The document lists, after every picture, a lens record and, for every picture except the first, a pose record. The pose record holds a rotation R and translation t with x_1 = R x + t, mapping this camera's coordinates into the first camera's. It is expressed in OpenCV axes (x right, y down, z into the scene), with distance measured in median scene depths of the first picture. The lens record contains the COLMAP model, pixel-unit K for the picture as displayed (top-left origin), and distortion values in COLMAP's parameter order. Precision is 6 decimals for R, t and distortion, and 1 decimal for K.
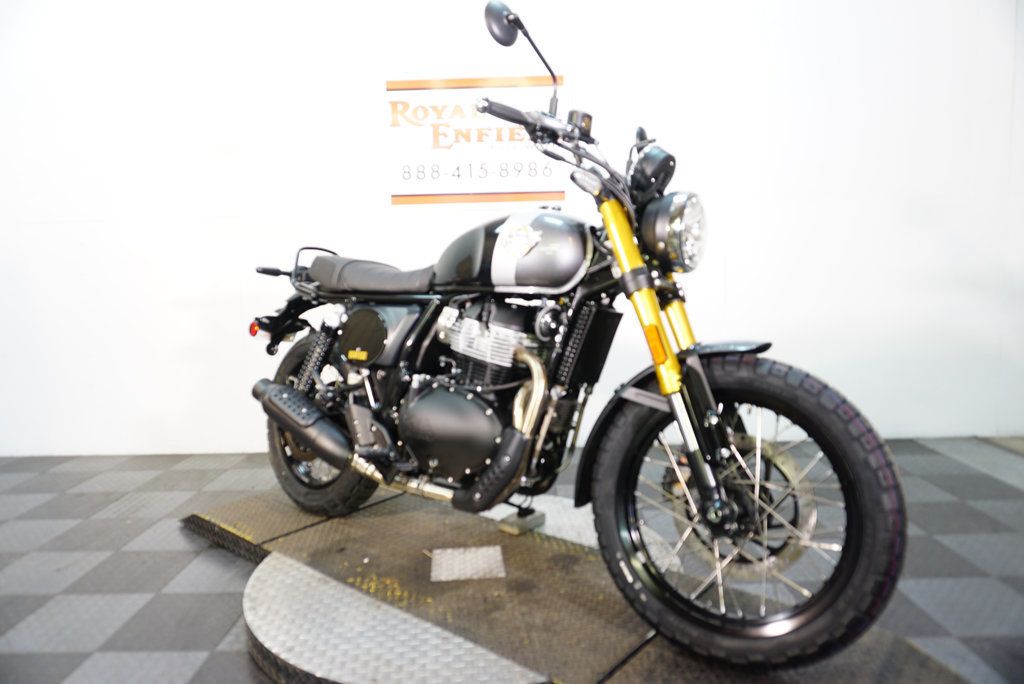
lens RADIAL K [[697.2, 0, 513.3], [0, 697.2, 343.9], [0, 0, 1]] dist [-0.049338, 0.019865]
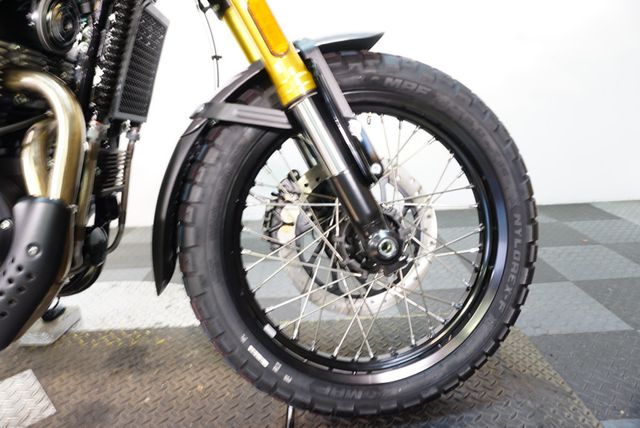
lens RADIAL K [[435.7, 0, 320.7], [0, 435.7, 214.0], [0, 0, 1]] dist [-0.049338, 0.019865]
pose [[0.761745, -0.190271, 0.619307, -0.044514], [0.102427, 0.979249, 0.174871, 0.105699], [-0.639729, -0.069773, 0.765427, 0.610466]]
